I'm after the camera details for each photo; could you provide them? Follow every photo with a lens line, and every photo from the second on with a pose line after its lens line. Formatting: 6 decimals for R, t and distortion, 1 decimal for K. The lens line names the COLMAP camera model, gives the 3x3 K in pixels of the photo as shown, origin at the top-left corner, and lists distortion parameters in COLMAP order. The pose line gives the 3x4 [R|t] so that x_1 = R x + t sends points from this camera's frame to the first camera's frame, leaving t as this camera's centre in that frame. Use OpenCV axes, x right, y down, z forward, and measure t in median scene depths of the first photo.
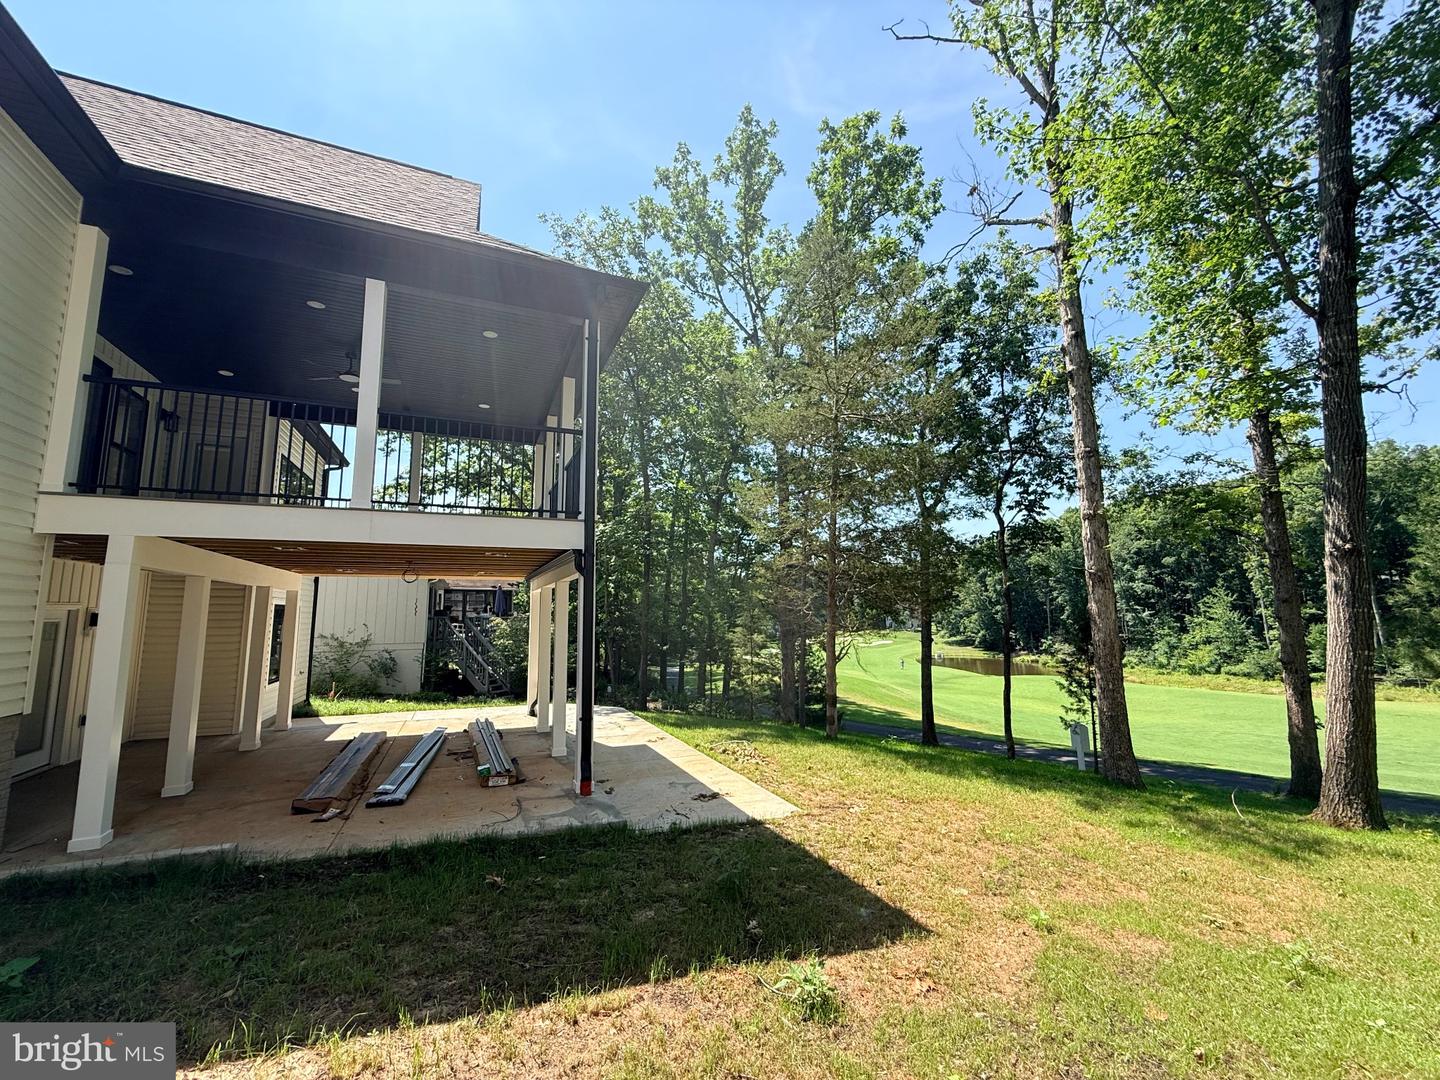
lens RADIAL K [[572.6, 0, 717.0], [0, 572.6, 540.6], [0, 0, 1]] dist [-0.002233, -0.000034]
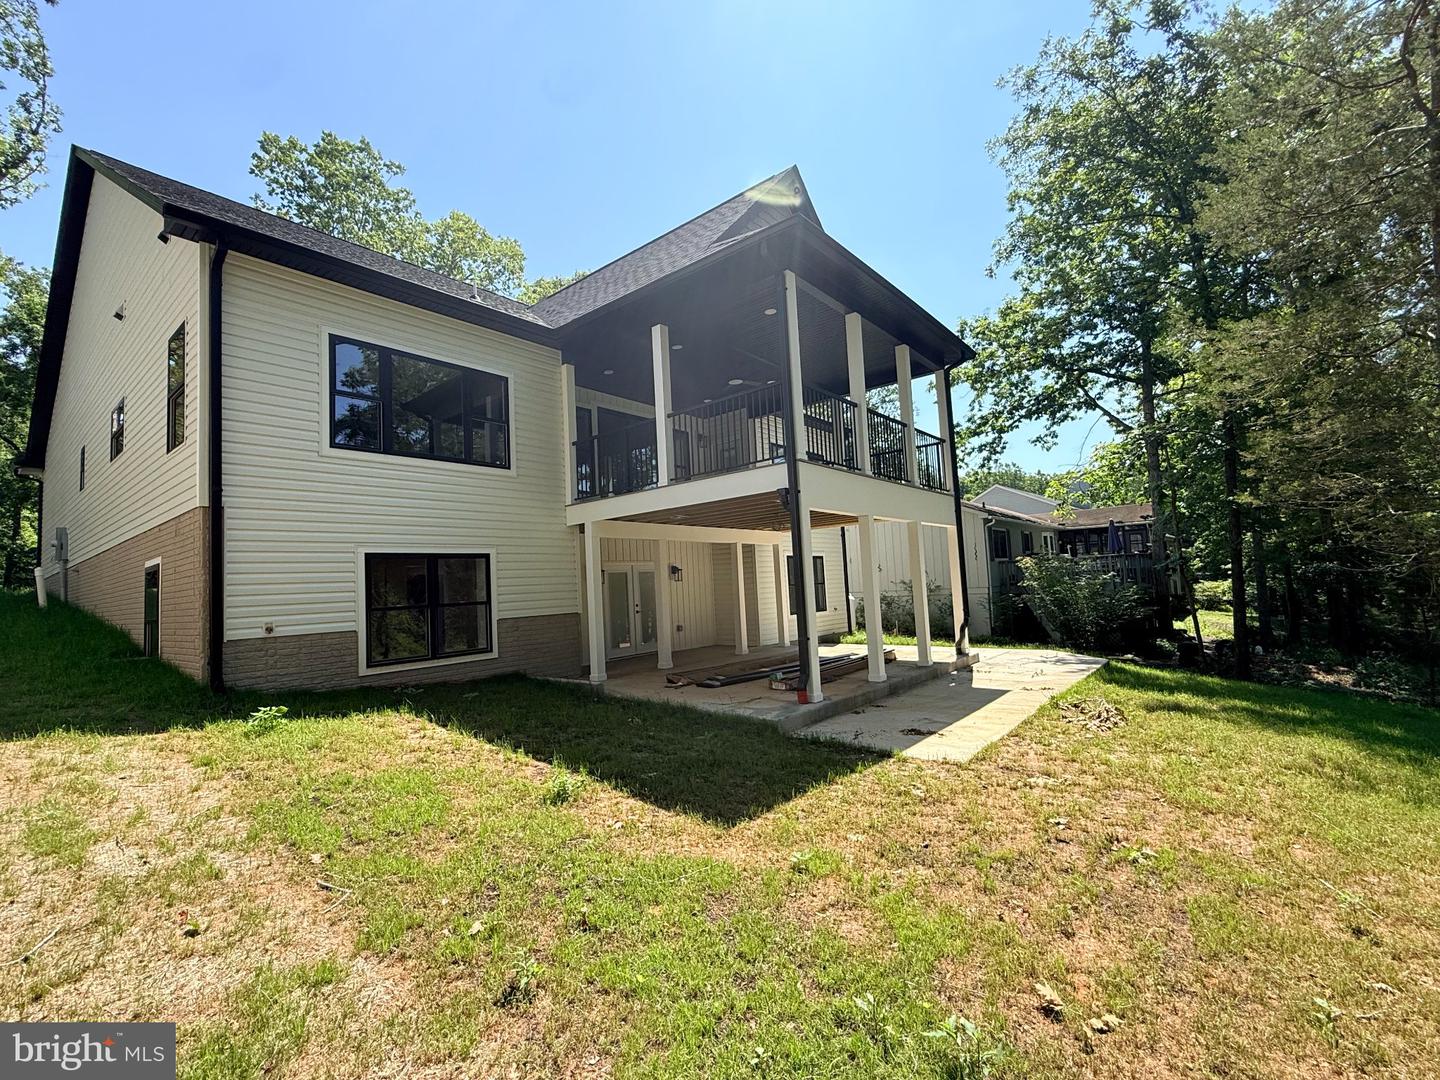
lens RADIAL K [[640.4, 0, 717.7], [0, 640.4, 541.9], [0, 0, 1]] dist [0.003490, 0.000262]
pose [[0.459054, -0.076297, -0.885126, 0.998617], [0.159937, 0.987125, -0.002141, 0.124898], [0.873893, -0.140582, 0.465346, 0.364847]]
